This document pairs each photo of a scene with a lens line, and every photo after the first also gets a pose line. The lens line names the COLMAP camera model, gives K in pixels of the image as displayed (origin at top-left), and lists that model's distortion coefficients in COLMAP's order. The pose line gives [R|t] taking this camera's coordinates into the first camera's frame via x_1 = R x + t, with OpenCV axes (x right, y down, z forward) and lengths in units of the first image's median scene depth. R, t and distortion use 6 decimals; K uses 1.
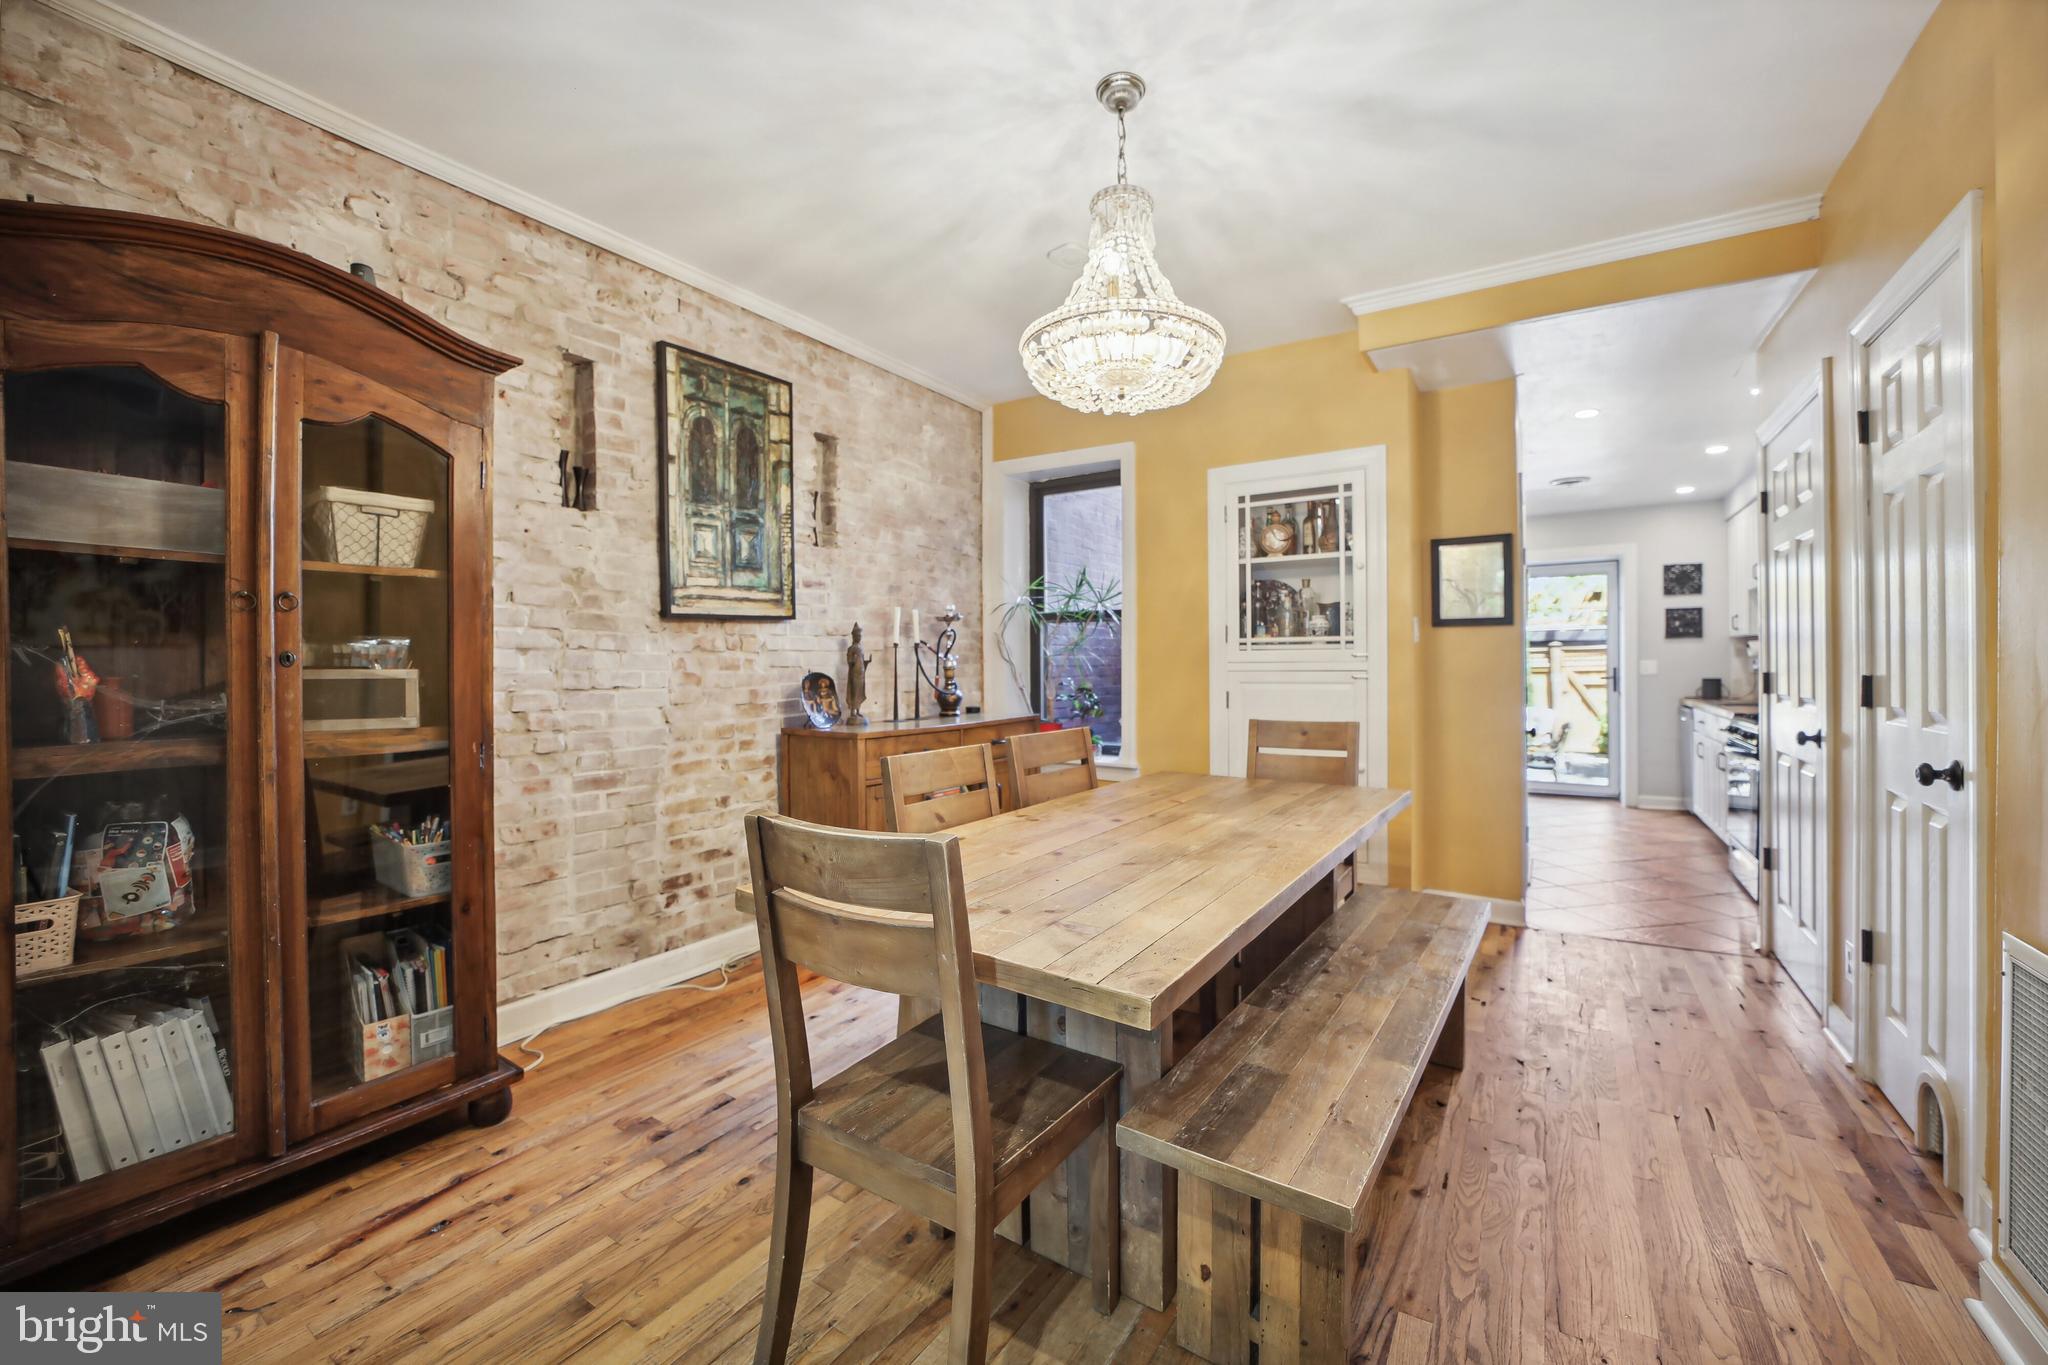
lens RADIAL K [[819.0, 0, 1028.1], [0, 819.0, 672.8], [0, 0, 1]] dist [-0.043029, 0.012896]
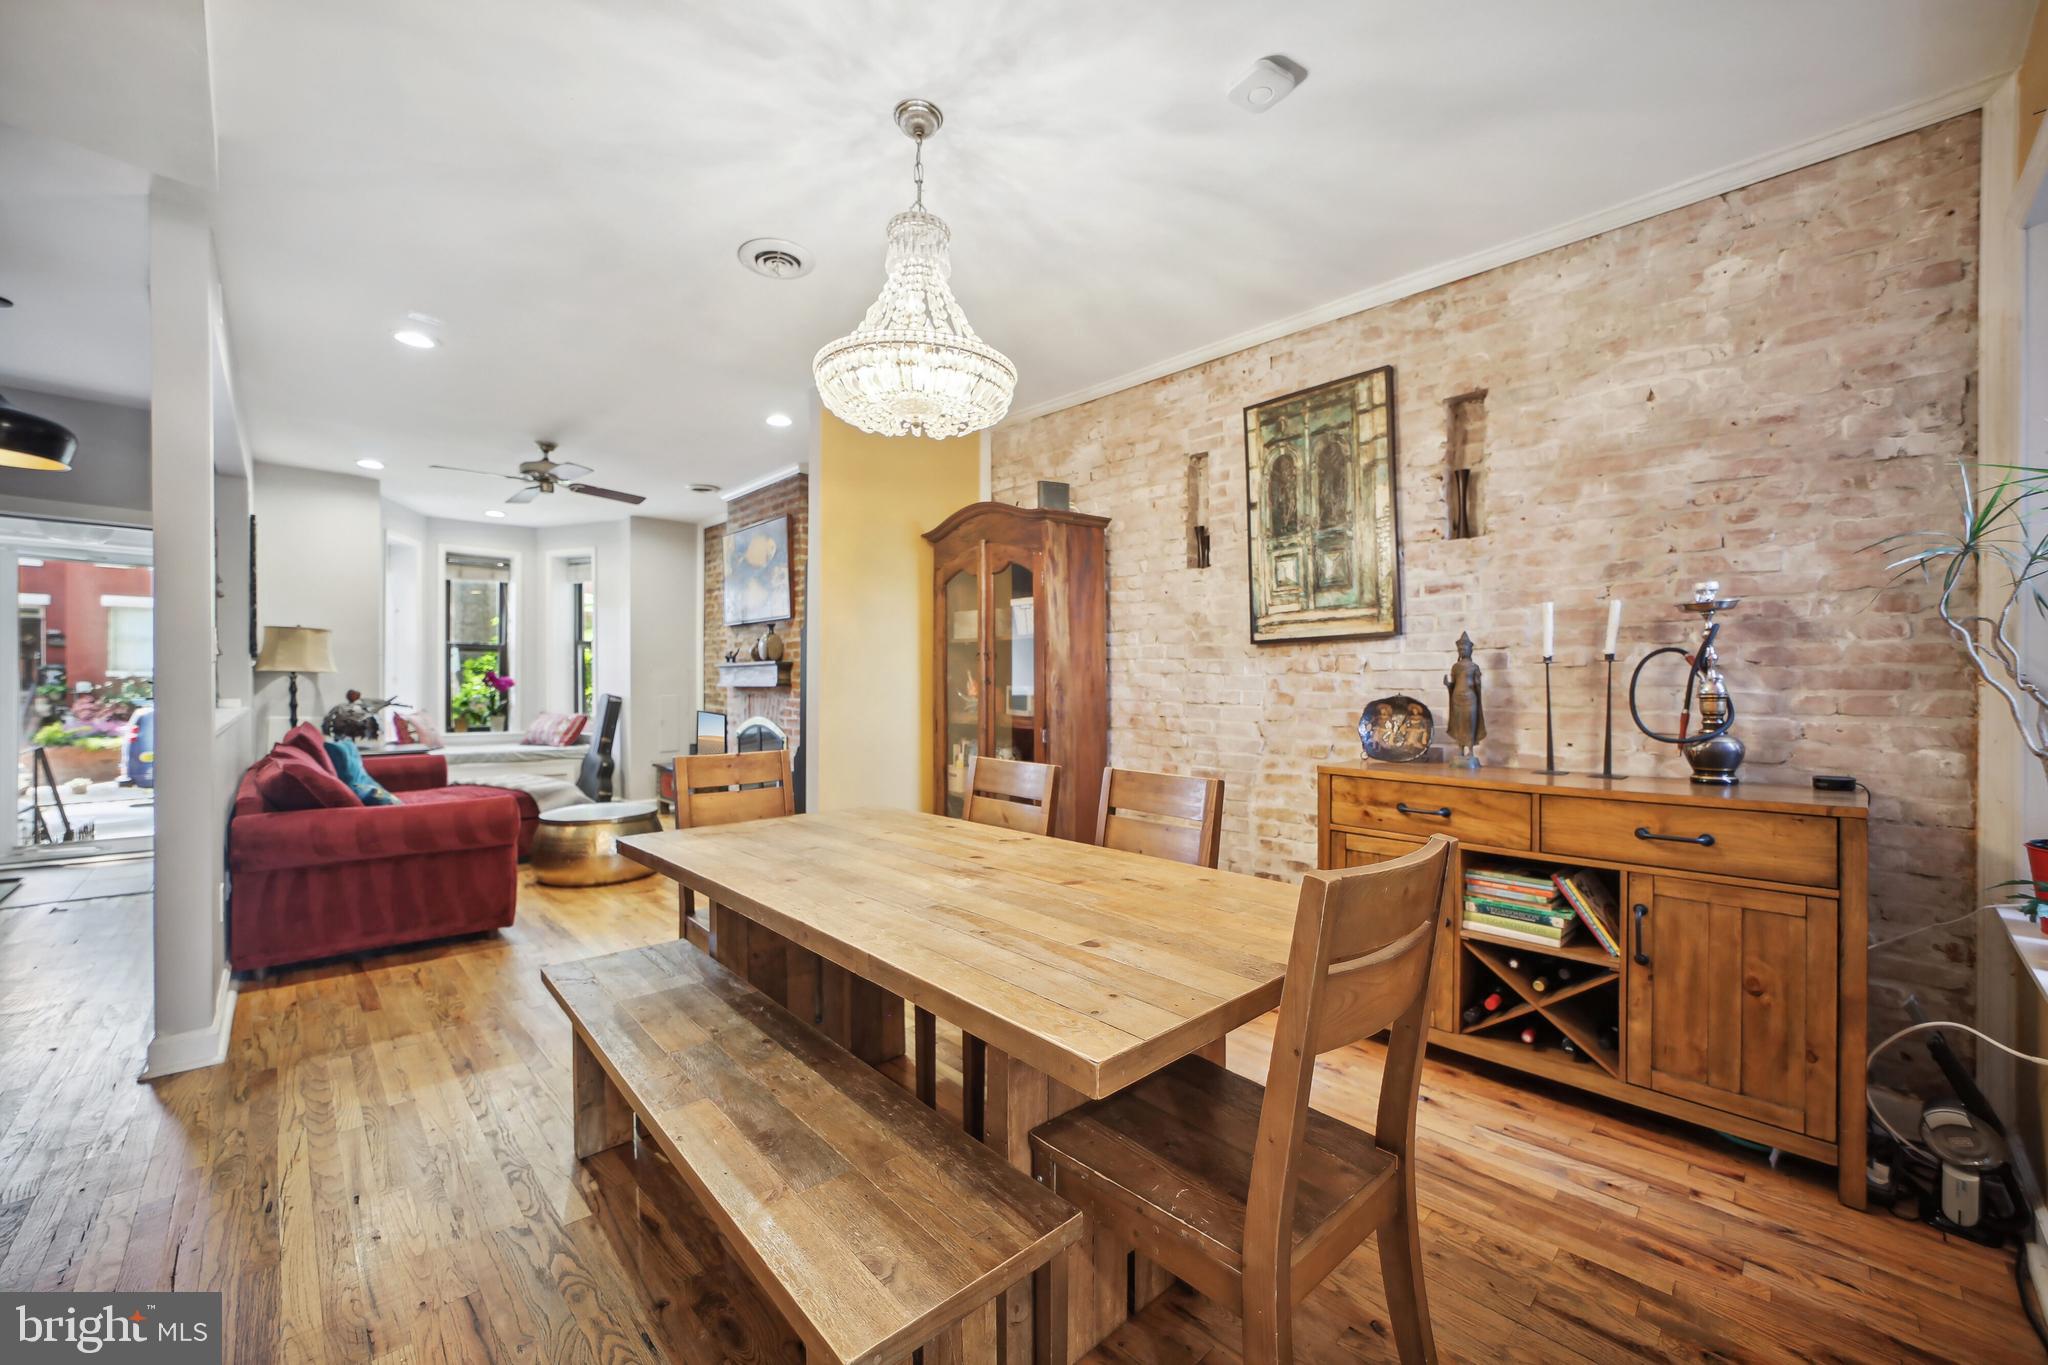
lens RADIAL K [[797.6, 0, 1032.6], [0, 797.6, 698.0], [0, 0, 1]] dist [-0.032987, 0.011704]
pose [[-0.223150, 0.022072, -0.974534, 0.670973], [-0.012953, 0.999588, 0.025605, -0.015490], [0.974698, 0.018337, -0.222772, 0.872451]]
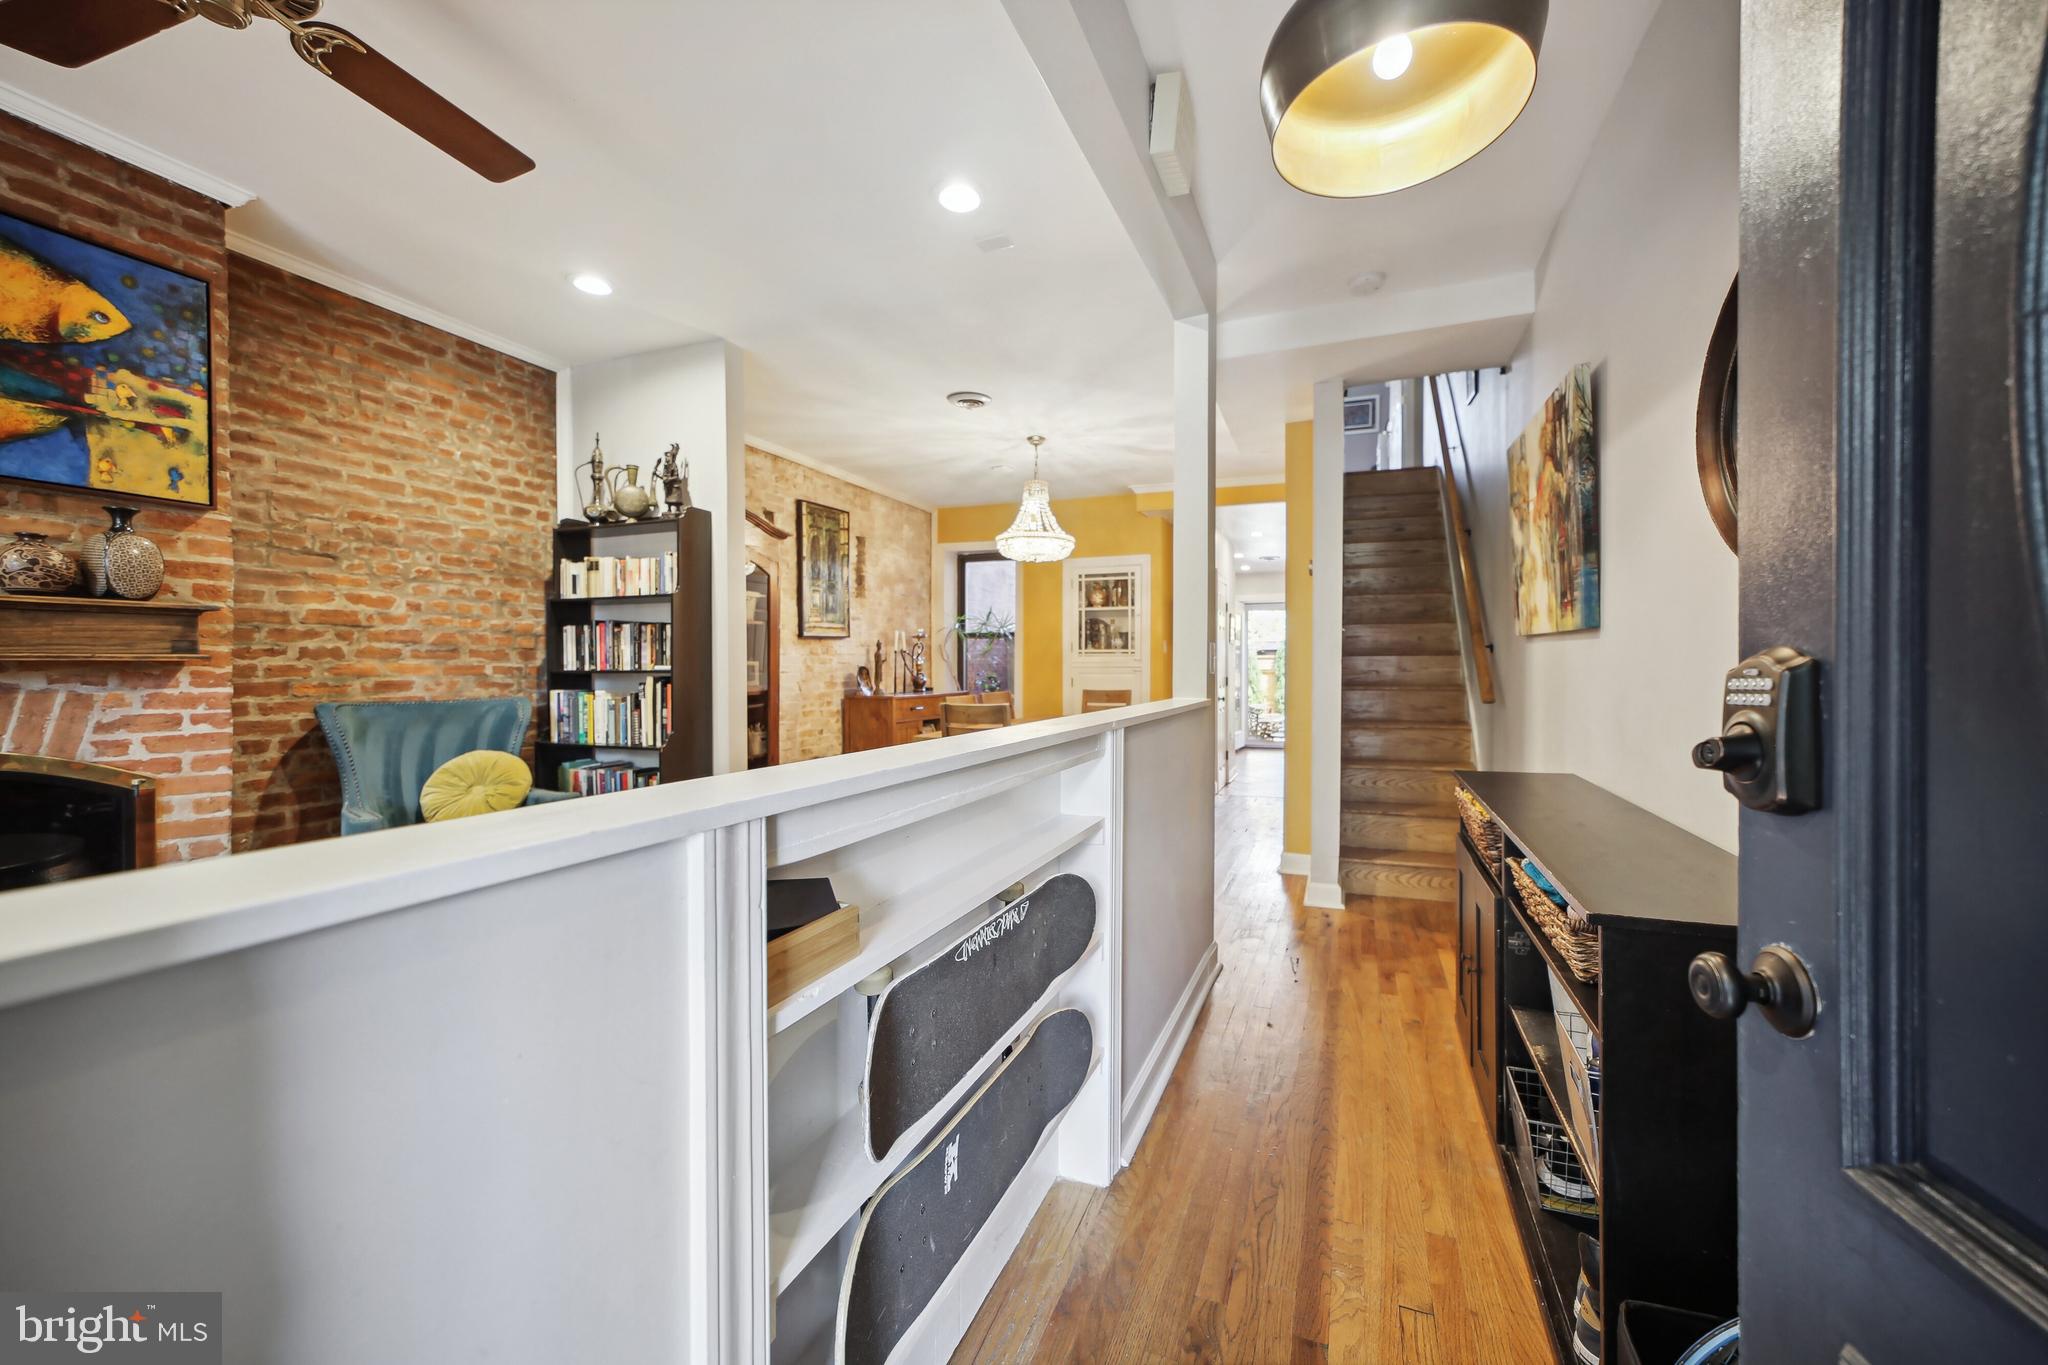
lens RADIAL K [[797.6, 0, 1032.6], [0, 797.6, 698.0], [0, 0, 1]] dist [-0.032987, 0.011704]
pose [[0.981138, -0.001754, 0.193302, -0.244547], [-0.003736, 0.999600, 0.028032, 0.022044], [-0.193273, -0.028226, 0.980739, -0.956966]]
